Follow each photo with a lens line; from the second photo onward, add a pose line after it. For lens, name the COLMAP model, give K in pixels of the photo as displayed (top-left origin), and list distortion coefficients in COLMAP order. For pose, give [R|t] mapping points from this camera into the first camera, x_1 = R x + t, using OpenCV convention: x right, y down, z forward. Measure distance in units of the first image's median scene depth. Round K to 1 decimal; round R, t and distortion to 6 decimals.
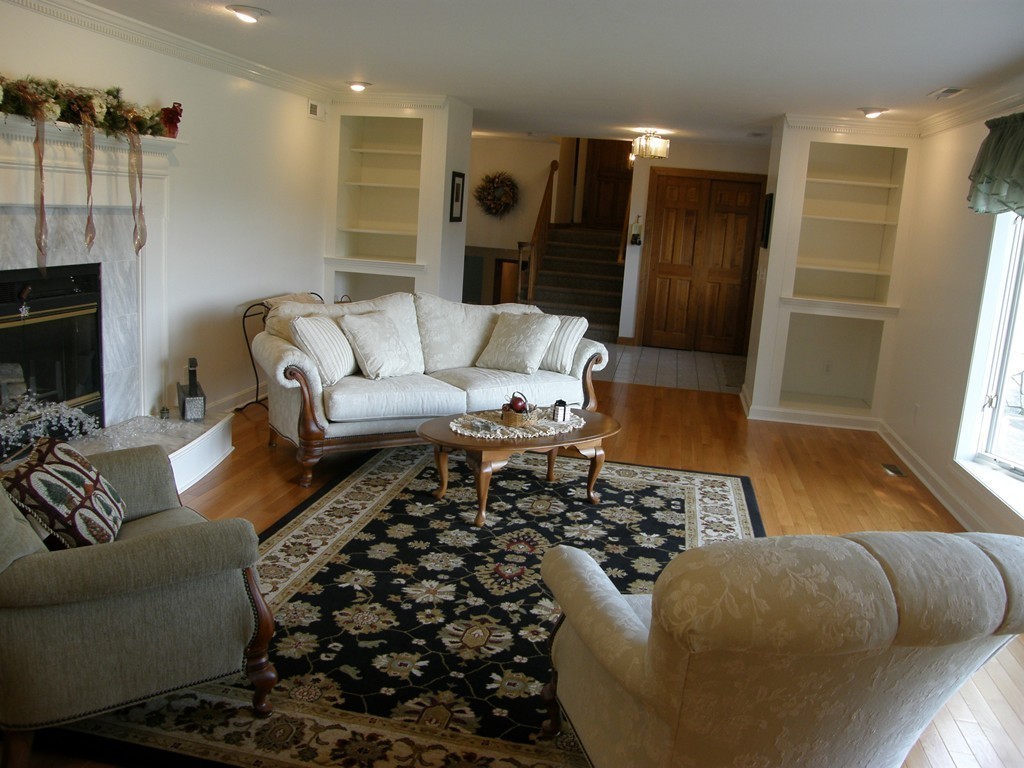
lens RADIAL K [[837.0, 0, 514.9], [0, 837.0, 367.4], [0, 0, 1]] dist [-0.103442, 0.008367]
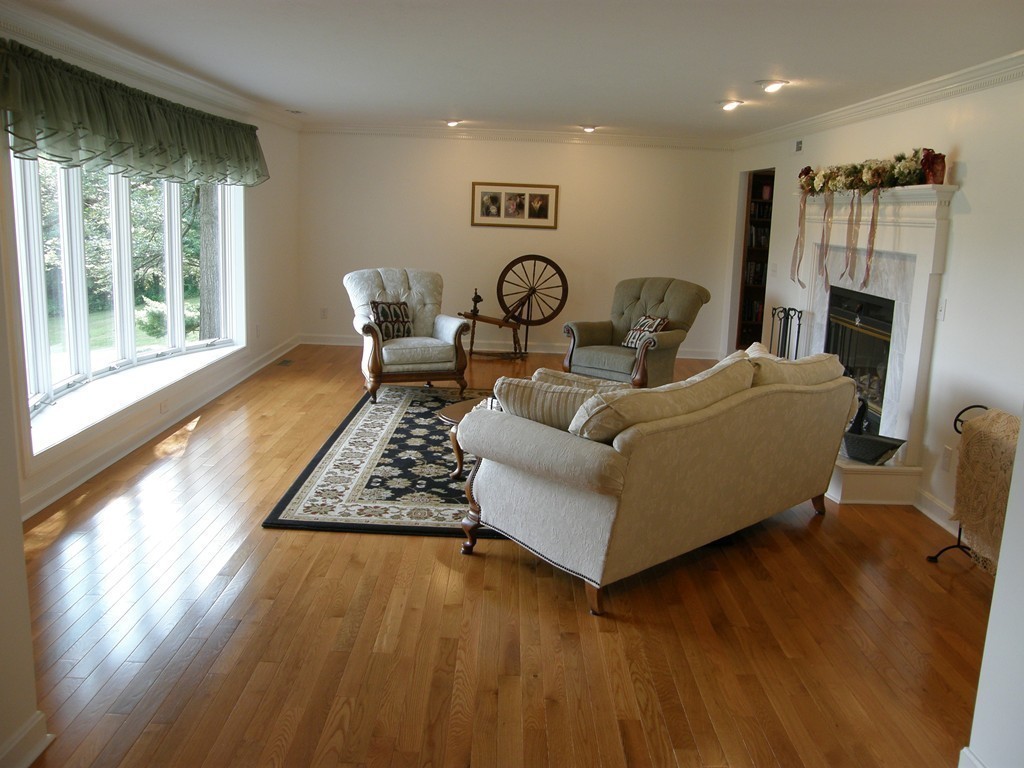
lens RADIAL K [[837.0, 0, 514.9], [0, 837.0, 367.4], [0, 0, 1]] dist [-0.103442, 0.008367]
pose [[-0.974749, -0.072517, -0.211201, 0.265998], [-0.144095, 0.926799, 0.346813, -0.368018], [0.170591, 0.368489, -0.913846, 2.010140]]
